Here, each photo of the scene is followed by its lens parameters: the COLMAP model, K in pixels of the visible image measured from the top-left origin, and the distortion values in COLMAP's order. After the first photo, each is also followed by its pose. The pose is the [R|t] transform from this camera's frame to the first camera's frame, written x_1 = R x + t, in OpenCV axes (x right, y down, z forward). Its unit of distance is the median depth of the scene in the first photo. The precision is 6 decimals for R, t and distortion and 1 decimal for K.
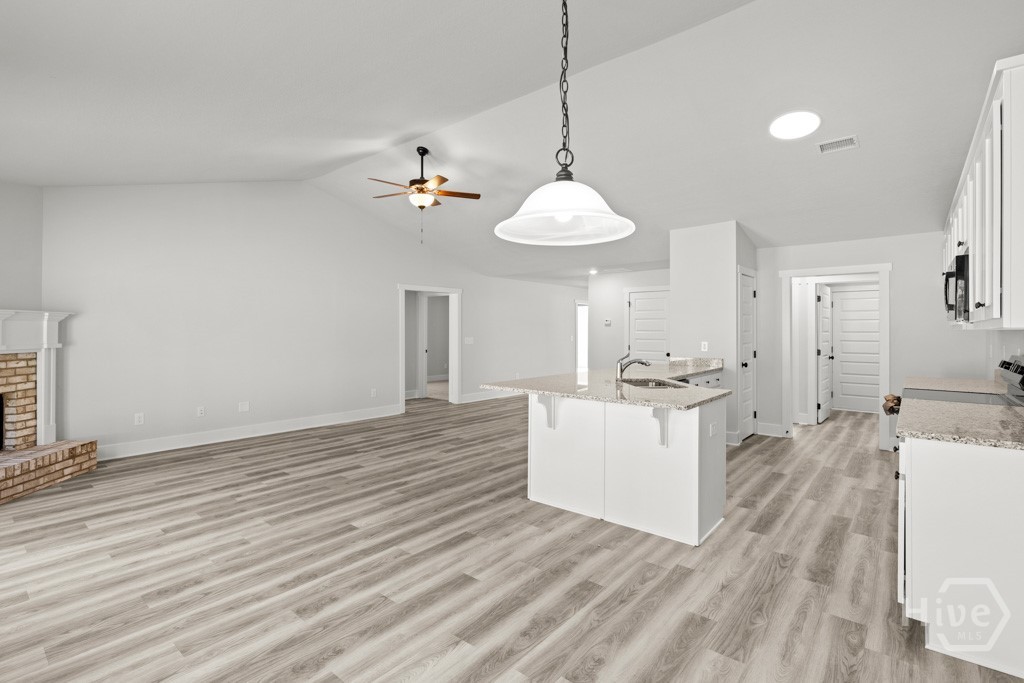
lens RADIAL K [[488.4, 0, 510.1], [0, 488.4, 332.2], [0, 0, 1]] dist [-0.018299, -0.000442]
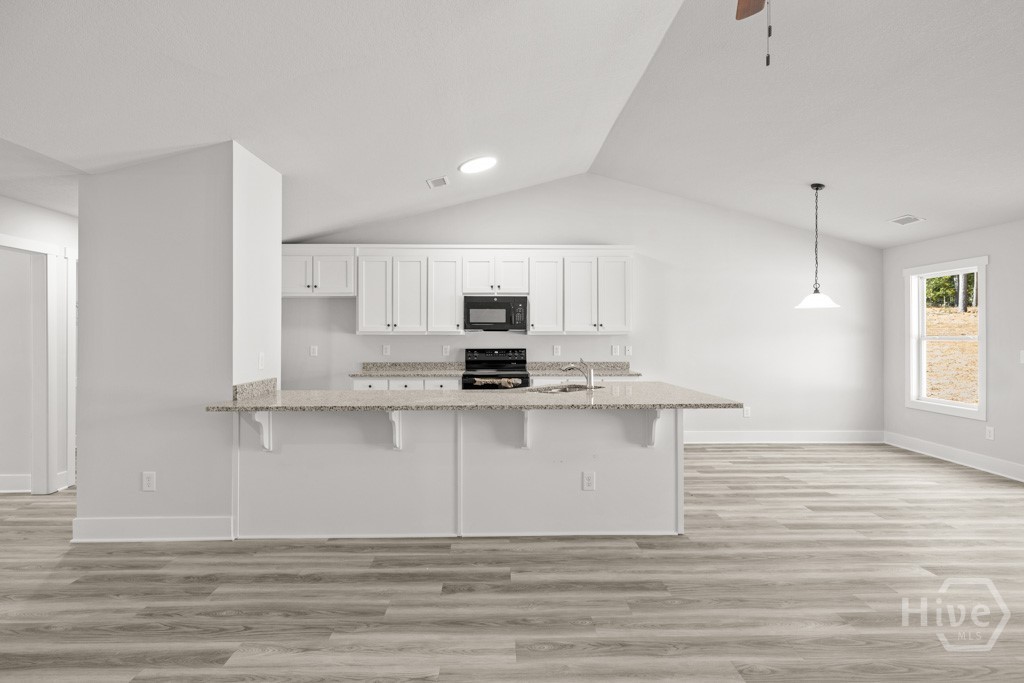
lens RADIAL K [[517.3, 0, 505.5], [0, 517.3, 340.7], [0, 0, 1]] dist [-0.004666, -0.000159]
pose [[-0.655677, -0.009422, 0.754983, -0.575596], [-0.000109, 0.999923, 0.012384, -0.006509], [-0.755042, 0.008037, -0.655628, 2.409115]]
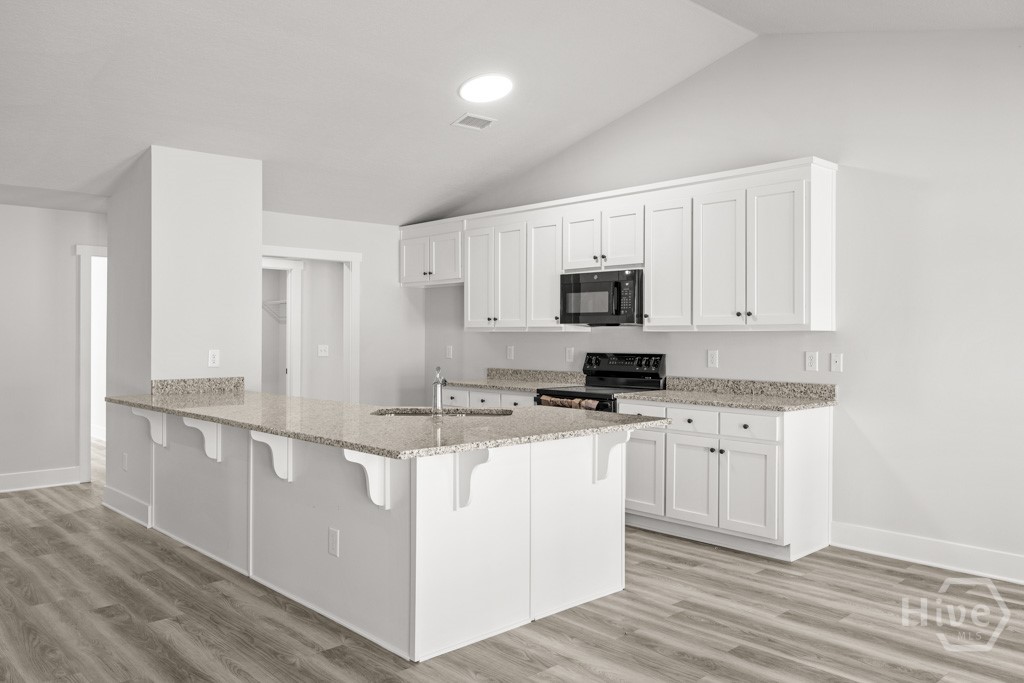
lens RADIAL K [[765.4, 0, 513.1], [0, 765.4, 338.9], [0, 0, 1]] dist [0.001586, 0.000968]
pose [[0.117512, -0.008610, 0.993034, -0.980842], [0.001602, 0.999963, 0.008481, -0.002600], [-0.993070, 0.000594, 0.117521, 1.068715]]
